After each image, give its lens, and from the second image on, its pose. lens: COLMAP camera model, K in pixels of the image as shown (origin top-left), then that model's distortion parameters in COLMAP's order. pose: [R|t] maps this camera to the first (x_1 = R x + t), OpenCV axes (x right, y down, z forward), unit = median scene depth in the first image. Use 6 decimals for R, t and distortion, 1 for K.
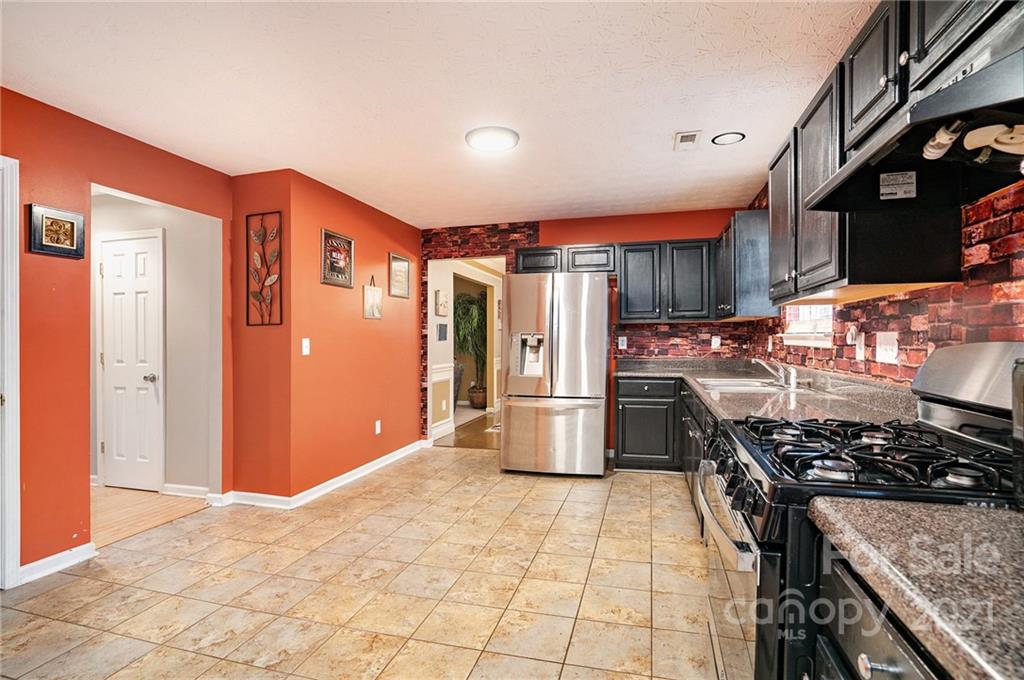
lens RADIAL K [[499.5, 0, 544.0], [0, 499.5, 345.0], [0, 0, 1]] dist [-0.005816, -0.000045]
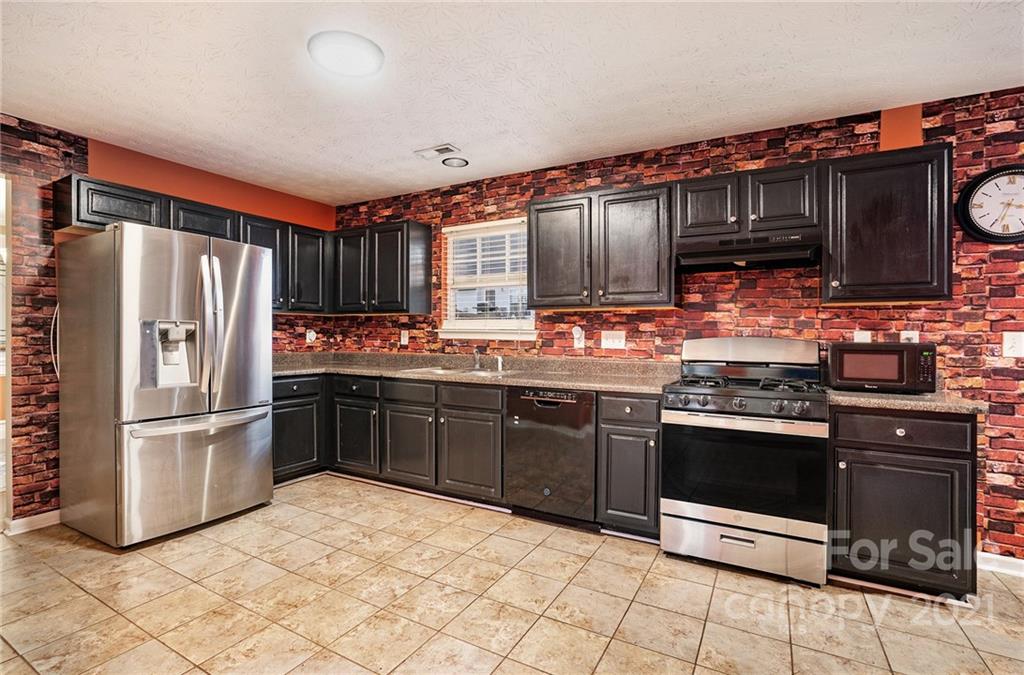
lens RADIAL K [[480.3, 0, 492.7], [0, 480.3, 335.2], [0, 0, 1]] dist [-0.030761, 0.008958]
pose [[0.298170, 0.008225, 0.954477, -0.644534], [0.000434, 0.999962, -0.008752, 0.002027], [-0.954513, 0.003024, 0.298155, 0.540796]]
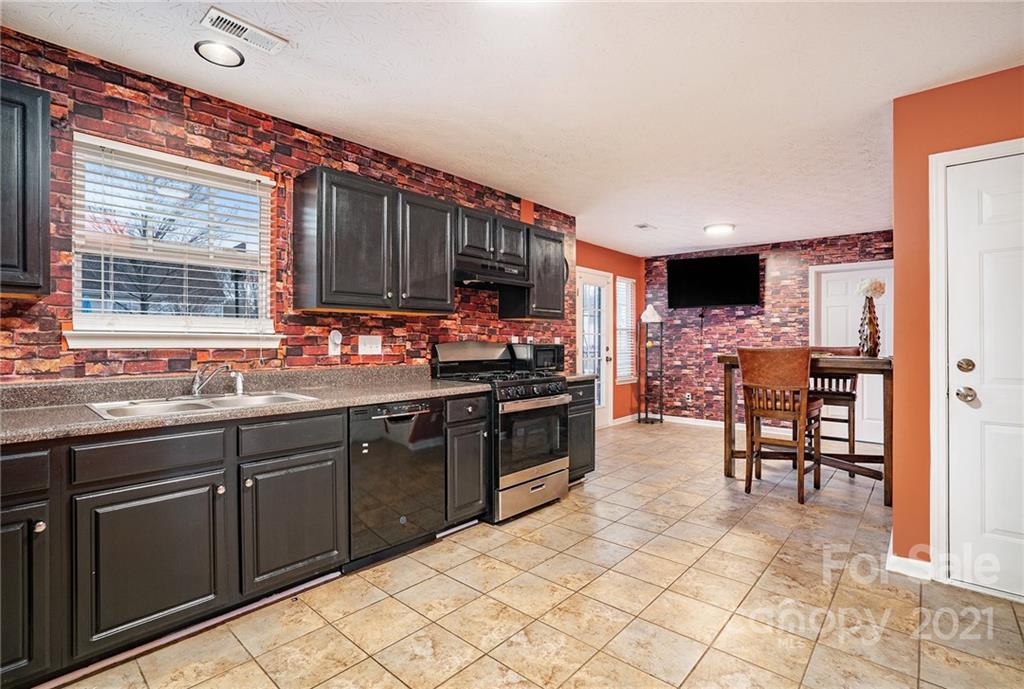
lens RADIAL K [[480.3, 0, 512.1], [0, 480.3, 336.7], [0, 0, 1]] dist [-0.030761, 0.008958]
pose [[-0.869367, 0.009221, 0.494080, -0.306036], [0.010000, 0.999949, -0.001067, -0.009906], [-0.494065, 0.004014, -0.869416, 1.289972]]
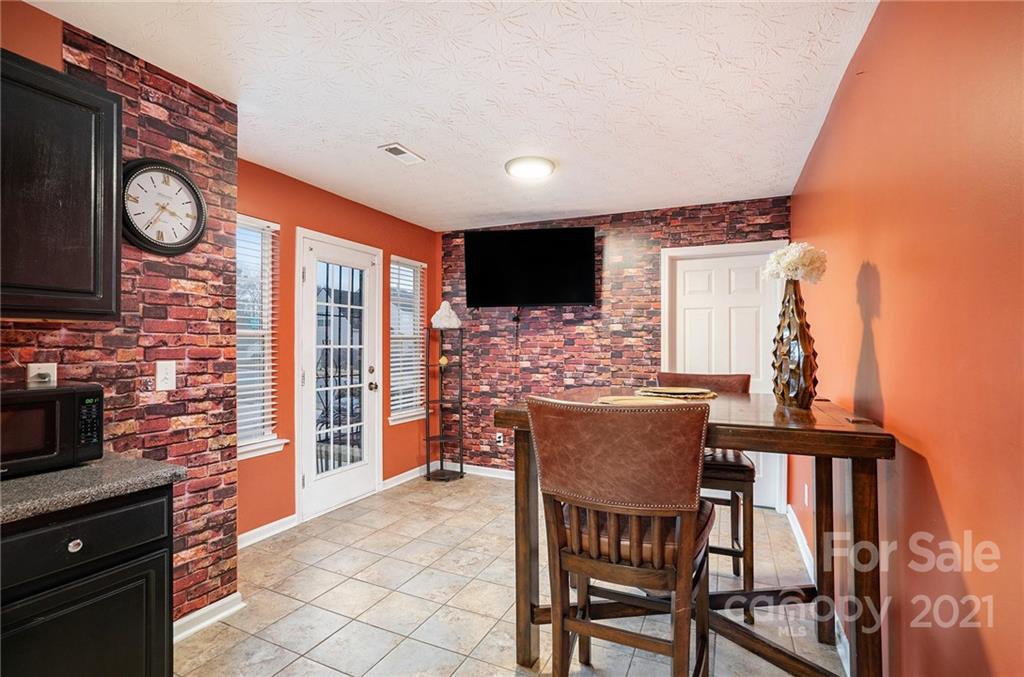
lens RADIAL K [[480.3, 0, 512.8], [0, 480.3, 344.6], [0, 0, 1]] dist [-0.030761, 0.008958]
pose [[-0.975784, 0.003850, 0.218703, -0.293459], [0.006052, 0.999937, 0.009401, -0.032480], [-0.218653, 0.010497, -0.975746, 0.492143]]
